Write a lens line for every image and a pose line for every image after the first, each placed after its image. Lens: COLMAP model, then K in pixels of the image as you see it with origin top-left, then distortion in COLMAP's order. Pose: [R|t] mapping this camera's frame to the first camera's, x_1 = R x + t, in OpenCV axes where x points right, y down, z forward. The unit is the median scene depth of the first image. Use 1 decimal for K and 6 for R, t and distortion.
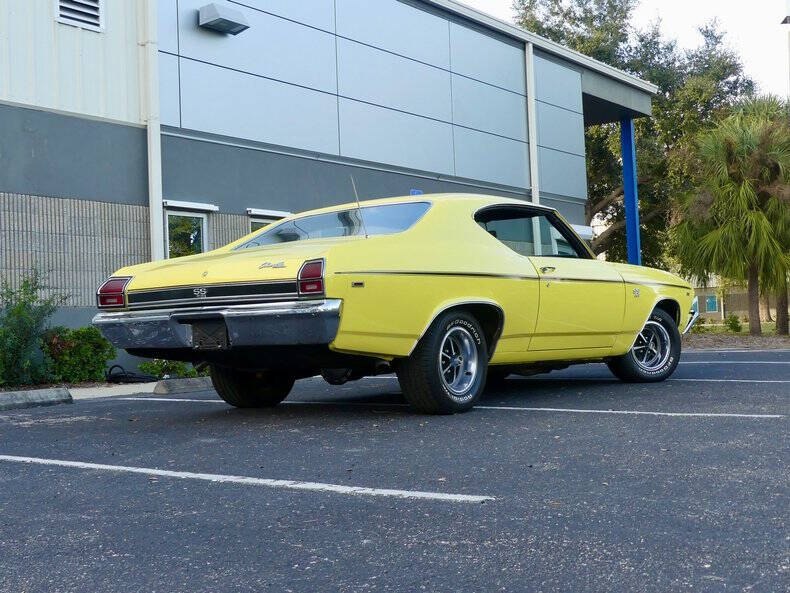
lens RADIAL K [[1017.7, 0, 395.0], [0, 1017.7, 296.5], [0, 0, 1]] dist [-0.001130, 0.003984]
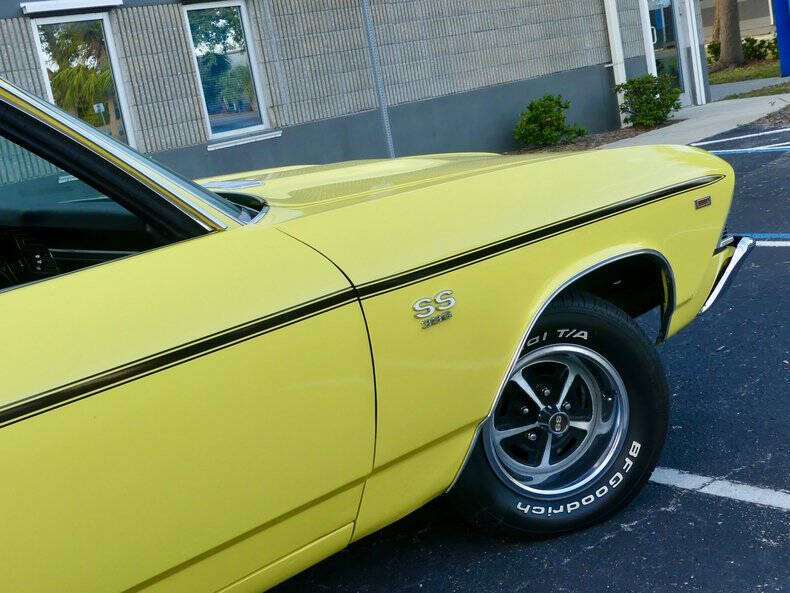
lens RADIAL K [[1057.8, 0, 395.0], [0, 1057.8, 296.5], [0, 0, 1]] dist [0.010125, -0.001652]
pose [[0.979716, -0.095522, -0.176157, 0.209604], [0.136806, 0.961170, 0.239660, -0.056748], [0.146424, -0.258898, 0.954742, 0.554820]]
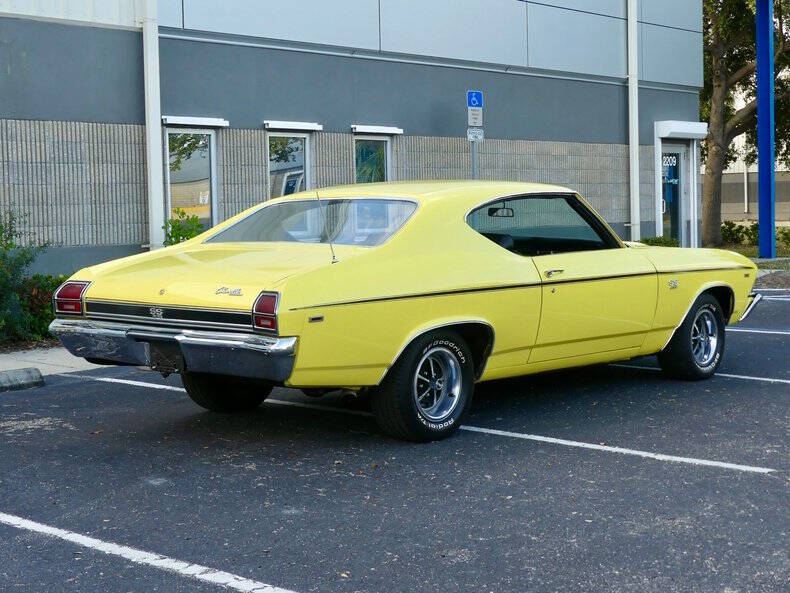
lens RADIAL K [[1303.5, 0, 395.0], [0, 1303.5, 296.5], [0, 0, 1]] dist [0.002424, -0.144775]
pose [[0.996770, 0.024906, -0.076348, 0.064693], [-0.016512, 0.993942, 0.108660, -0.083170], [0.078592, -0.107049, 0.991143, -0.095022]]
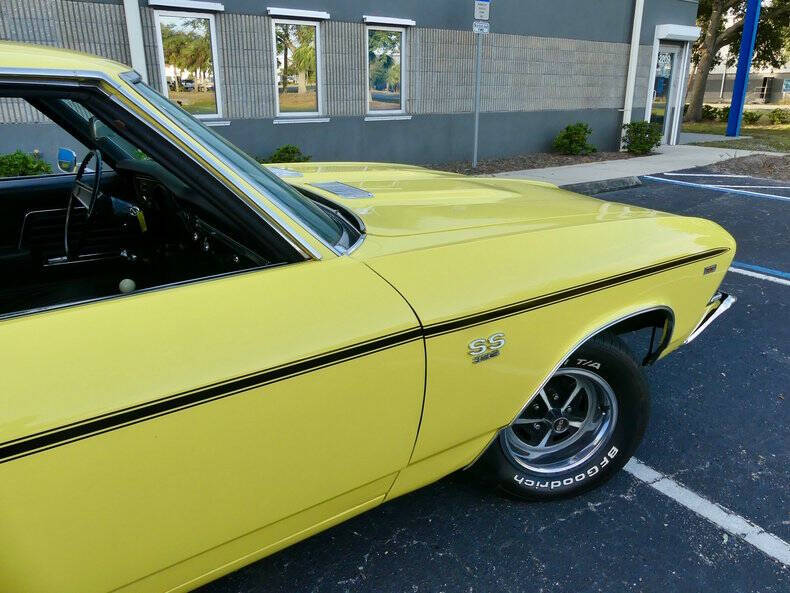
lens RADIAL K [[590.6, 0, 400.3], [0, 590.6, 285.8], [0, 0, 1]] dist [-0.001161, 0.002146]
pose [[0.956872, 0.133307, -0.258119, 0.194490], [-0.032283, 0.931793, 0.361553, -0.065996], [0.288711, -0.337627, 0.895910, 0.631277]]
